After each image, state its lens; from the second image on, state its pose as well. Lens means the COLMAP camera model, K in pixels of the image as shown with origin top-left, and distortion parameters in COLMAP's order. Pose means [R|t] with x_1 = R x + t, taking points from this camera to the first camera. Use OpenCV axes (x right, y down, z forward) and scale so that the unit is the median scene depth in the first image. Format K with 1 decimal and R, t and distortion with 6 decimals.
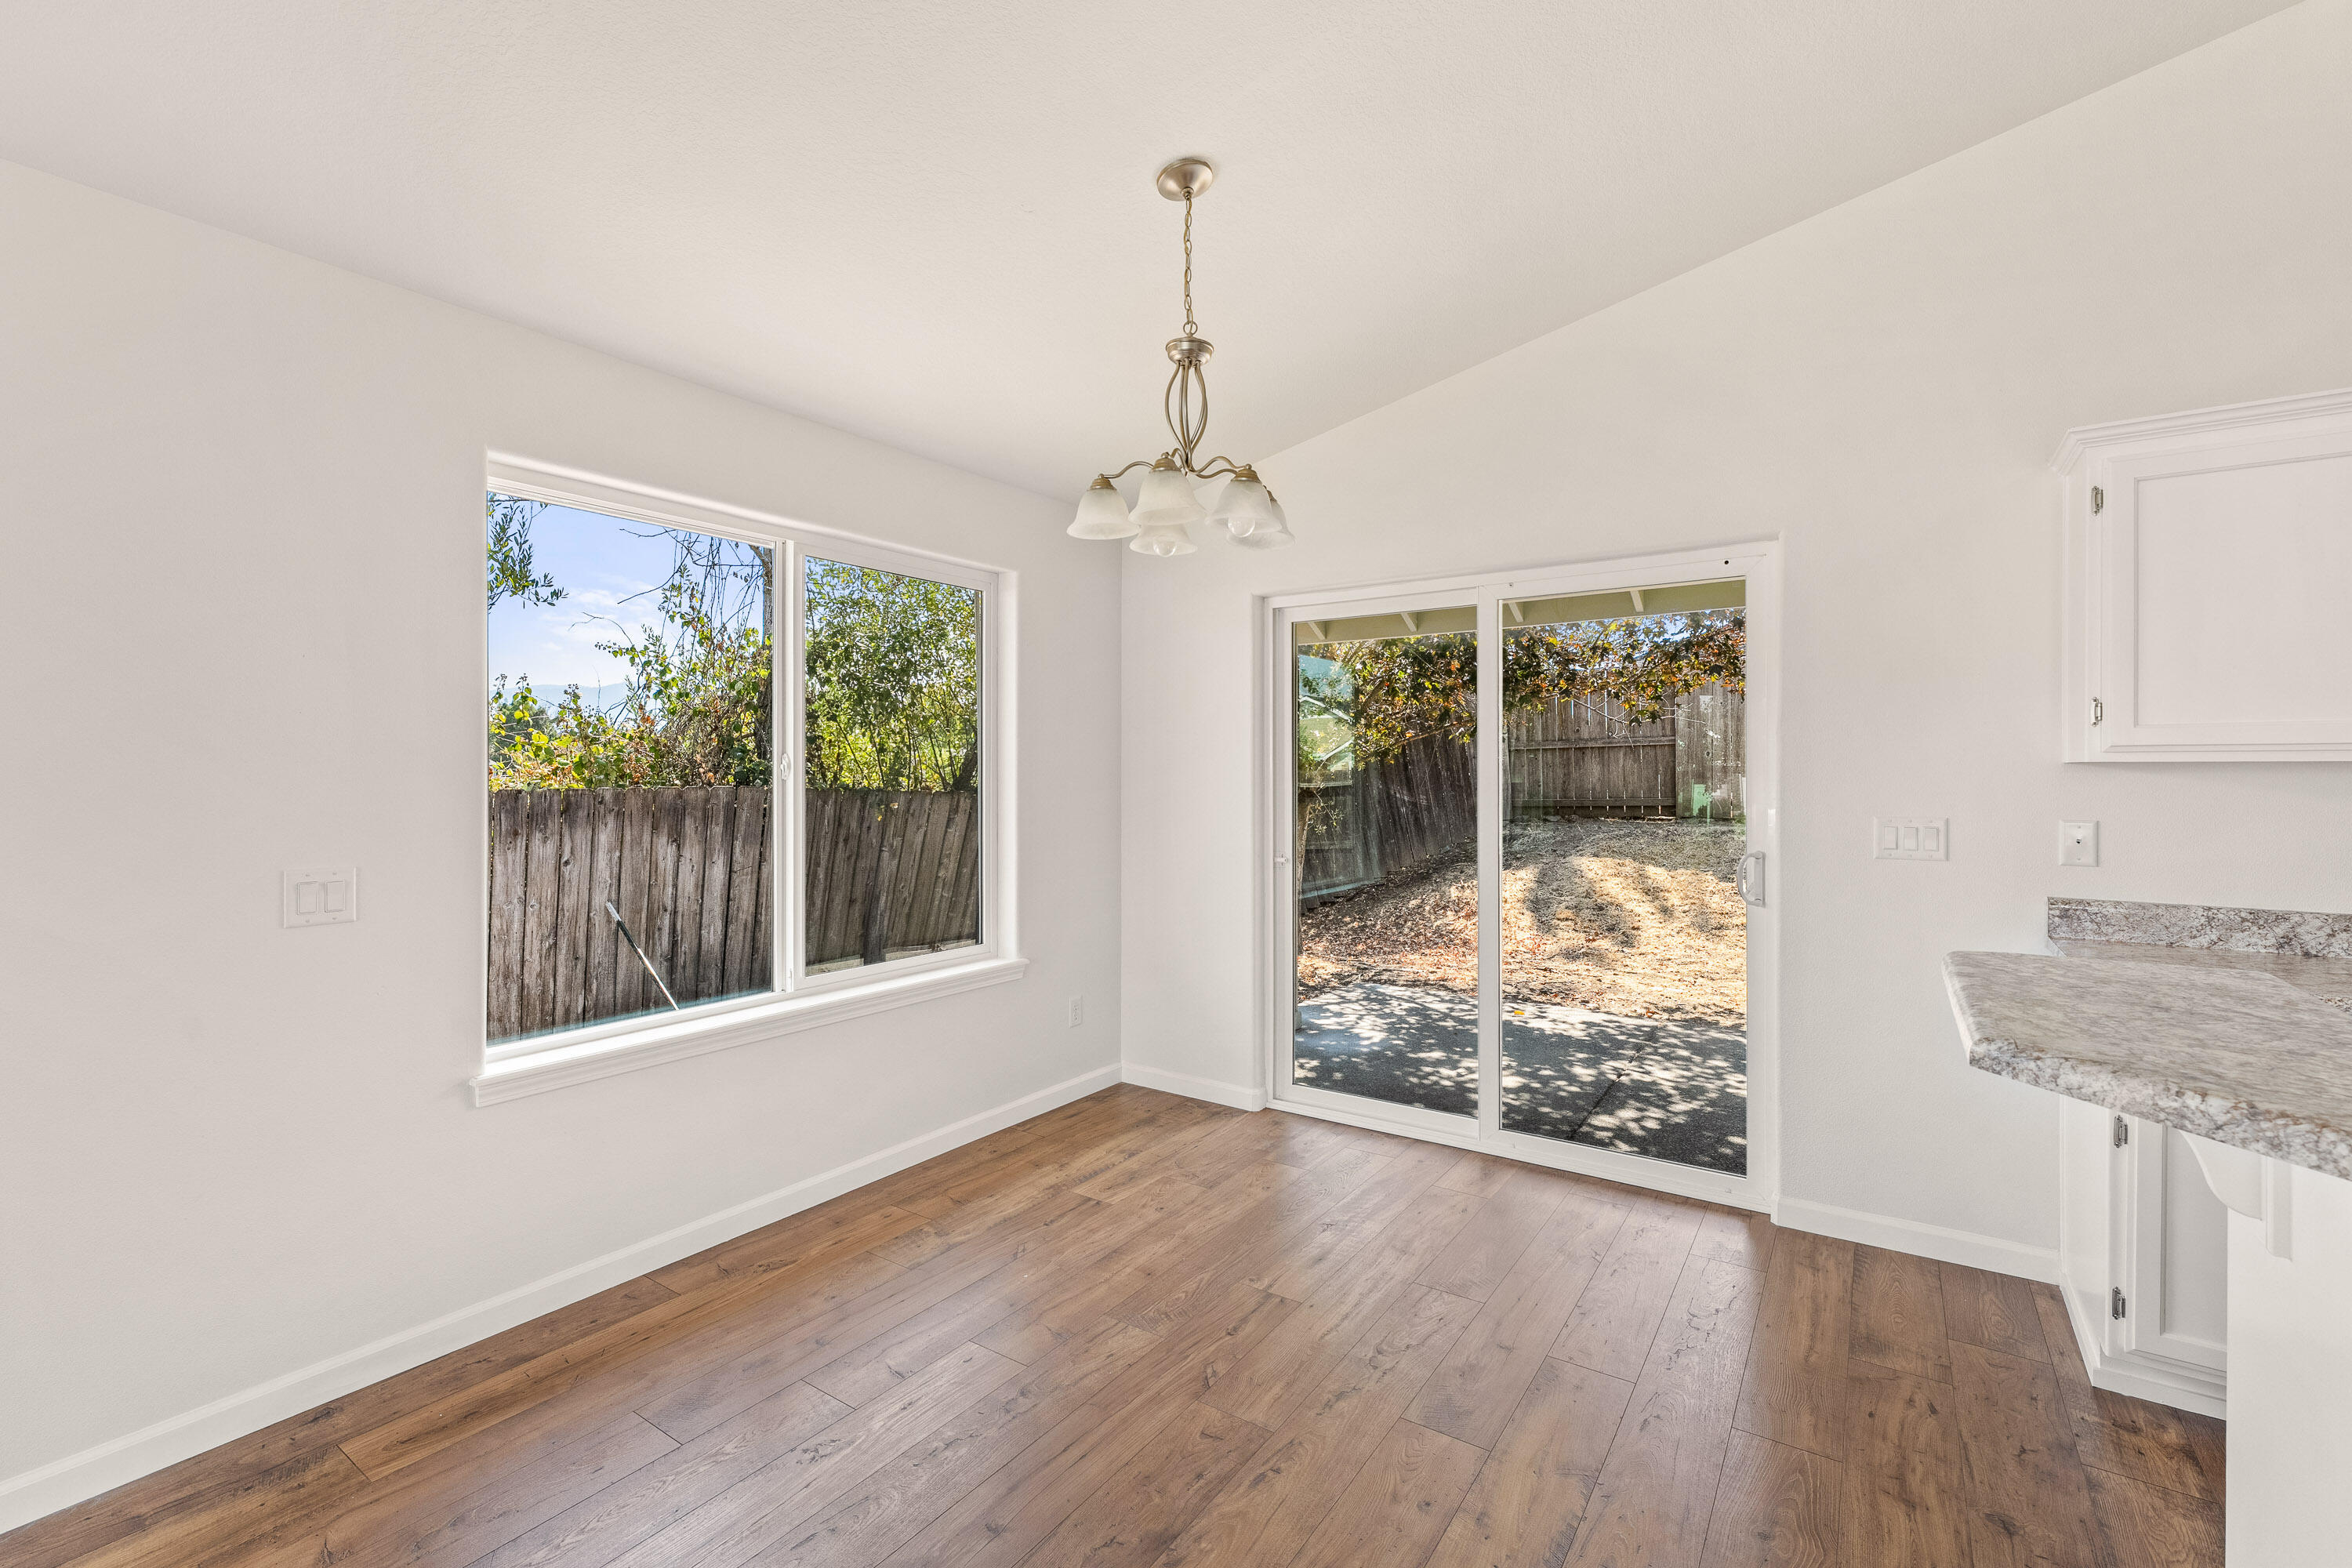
lens RADIAL K [[1002.8, 0, 1181.9], [0, 1002.8, 784.8], [0, 0, 1]] dist [-0.010186, 0.000084]
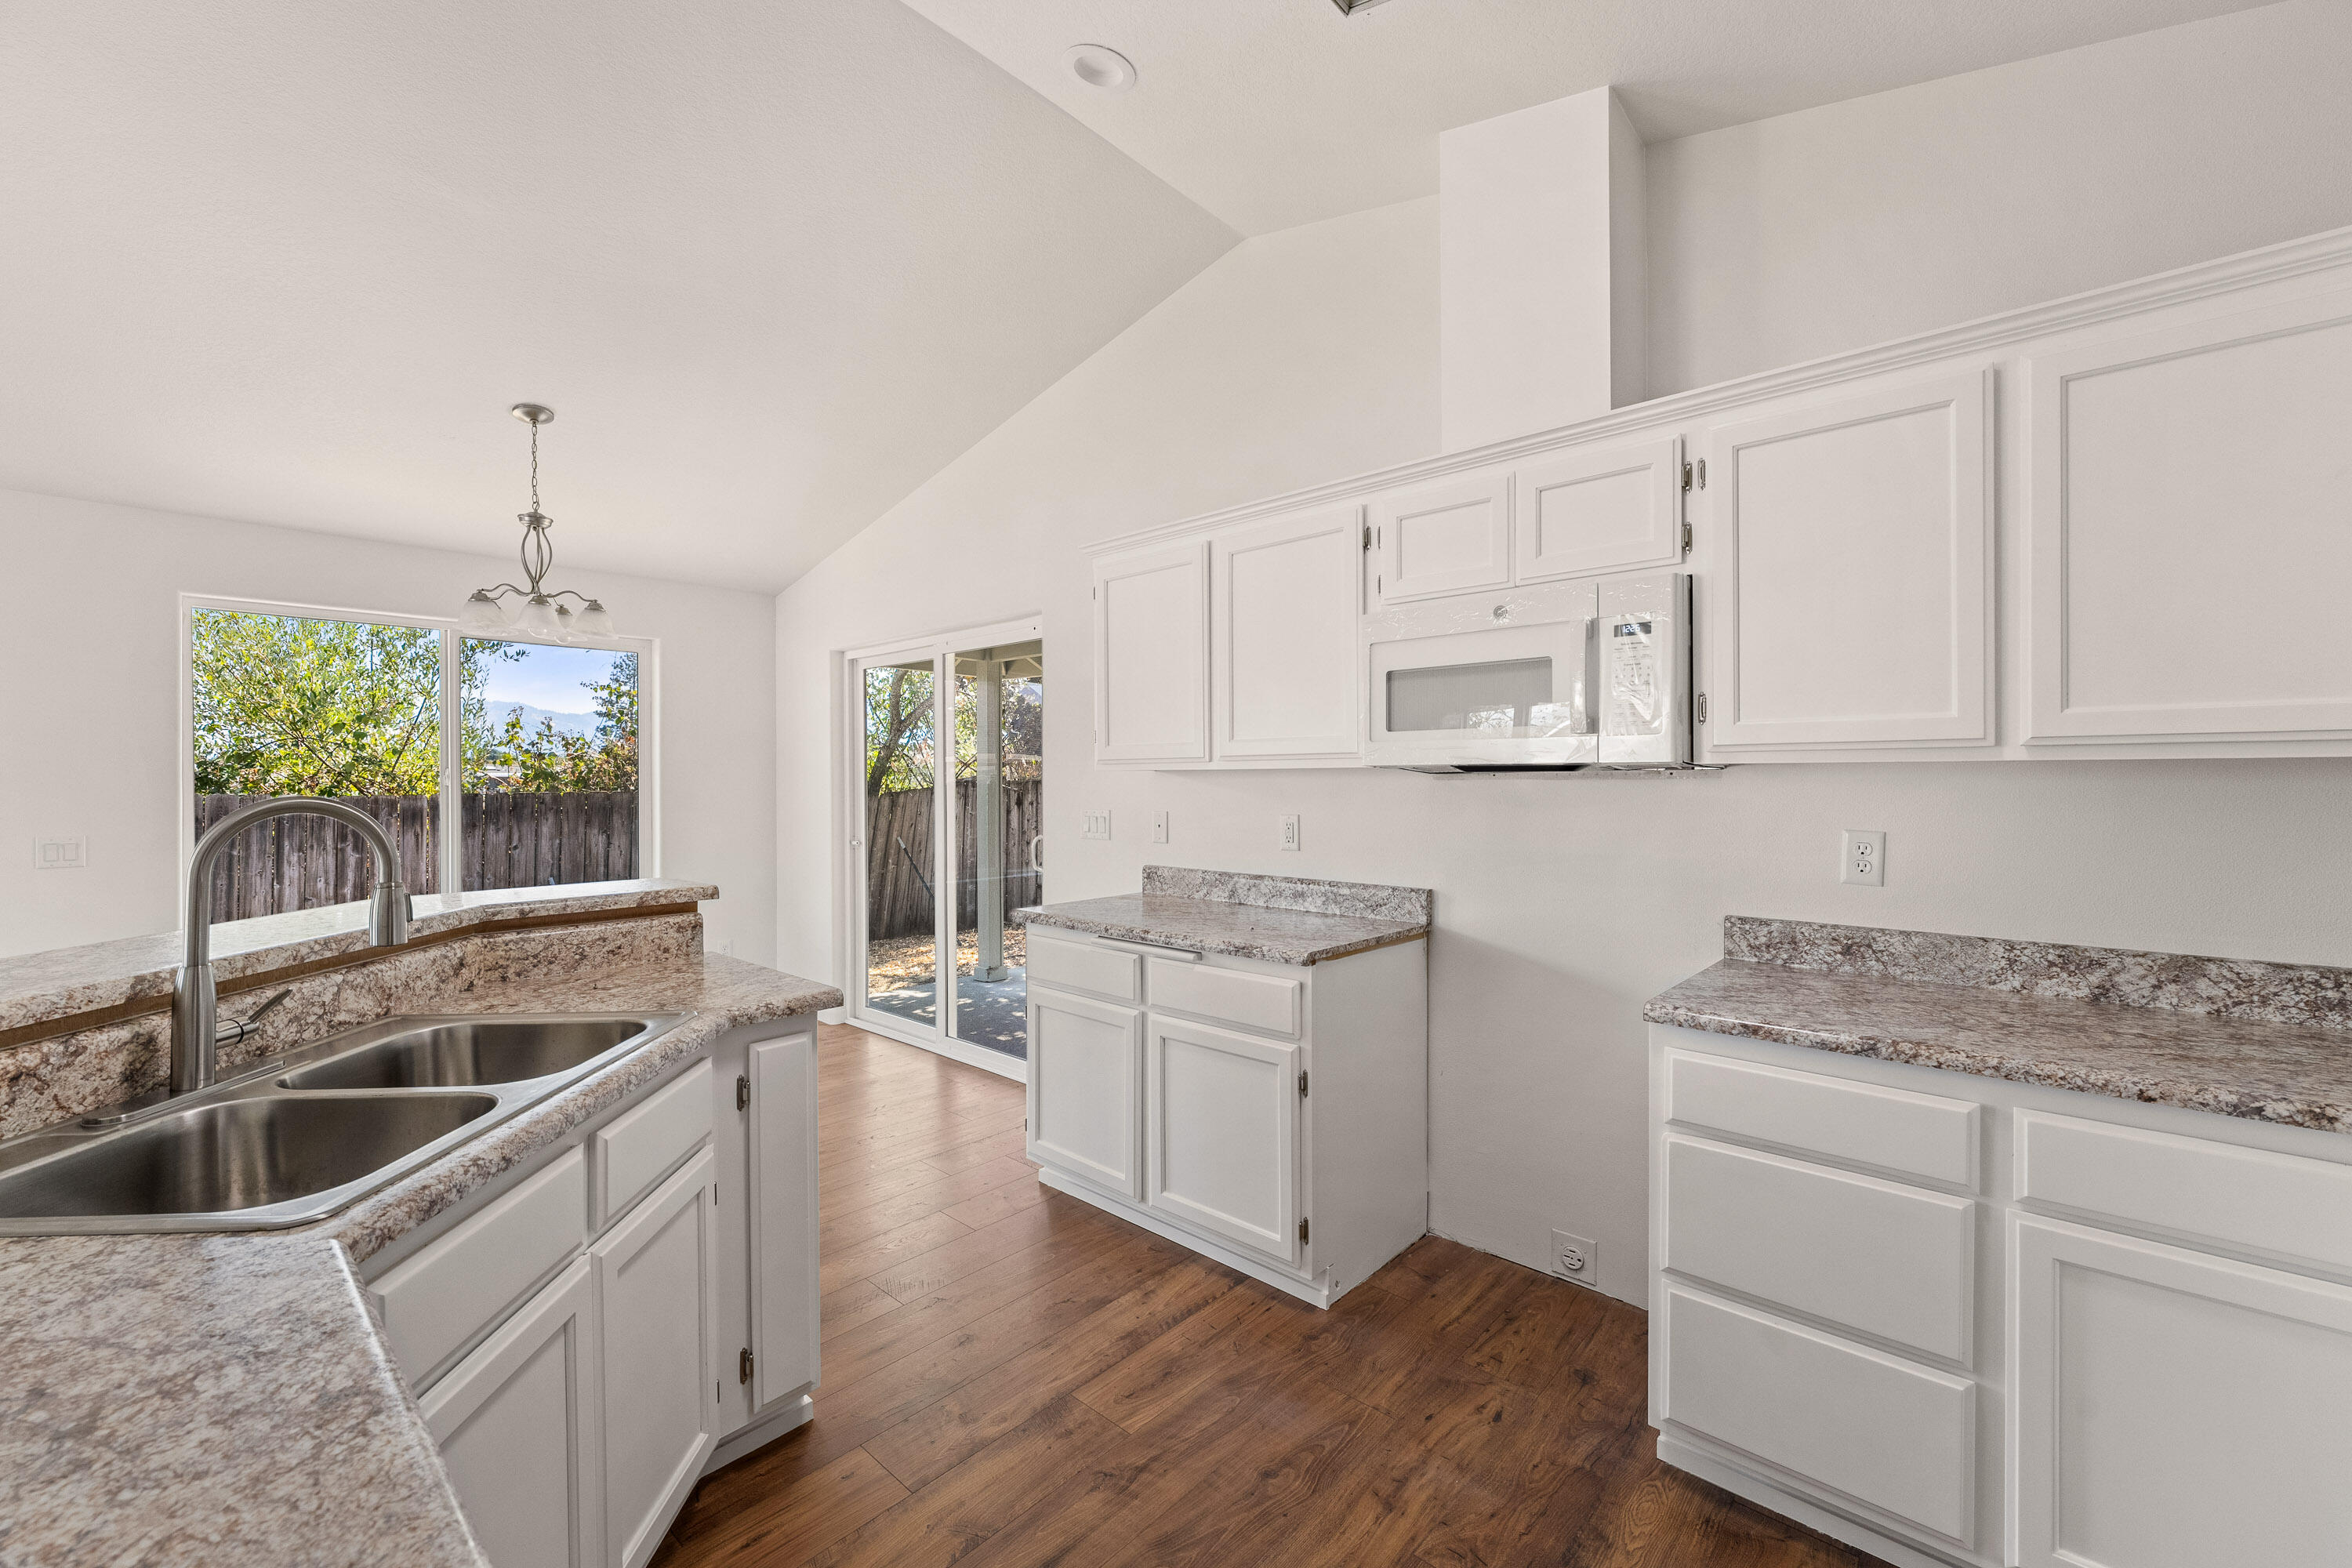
lens RADIAL K [[940.3, 0, 1165.2], [0, 940.3, 779.2], [0, 0, 1]] dist [0.002609, -0.000378]
pose [[0.989704, -0.004820, -0.143045, 0.427402], [0.003371, 0.999941, -0.010370, 0.002024], [0.143087, 0.009781, 0.989662, -0.128113]]
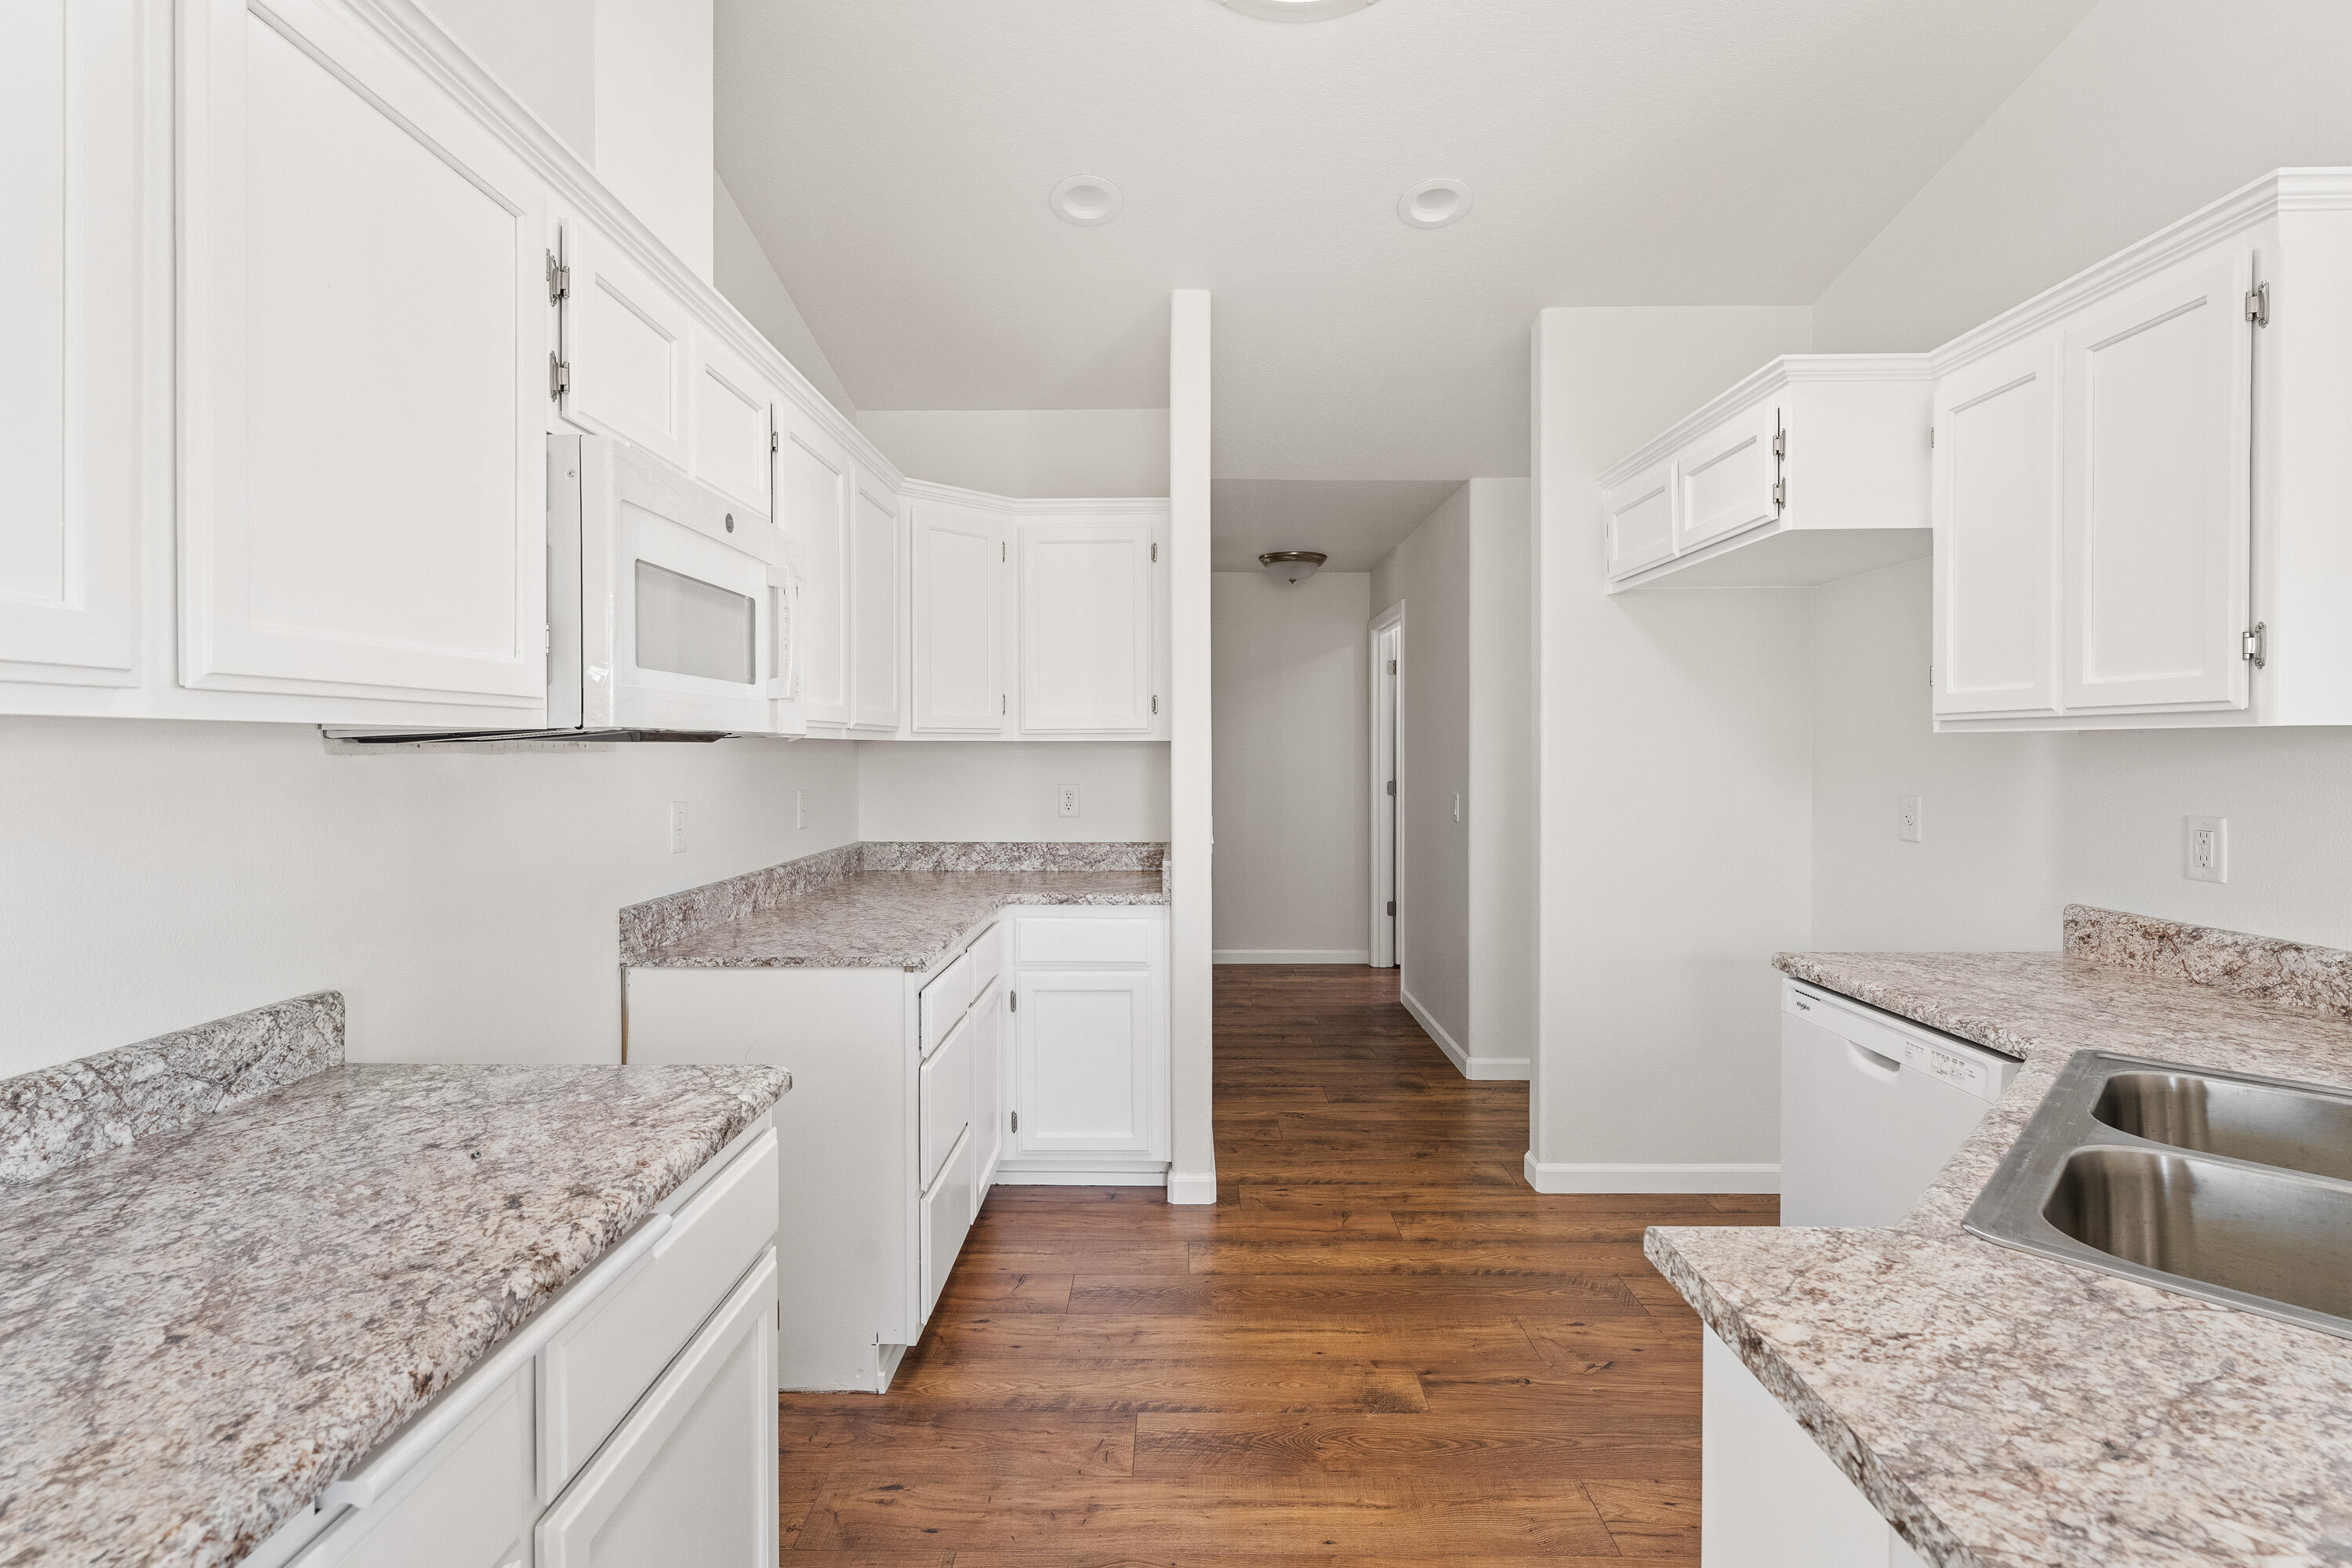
lens RADIAL K [[1104.3, 0, 1179.4], [0, 1104.3, 744.6], [0, 0, 1]] dist [0.000856, 0.000025]
pose [[-0.567694, -0.000559, 0.823240, 0.201531], [0.008118, 0.999947, 0.006277, -0.003535], [-0.823200, 0.010246, -0.567659, 0.276551]]
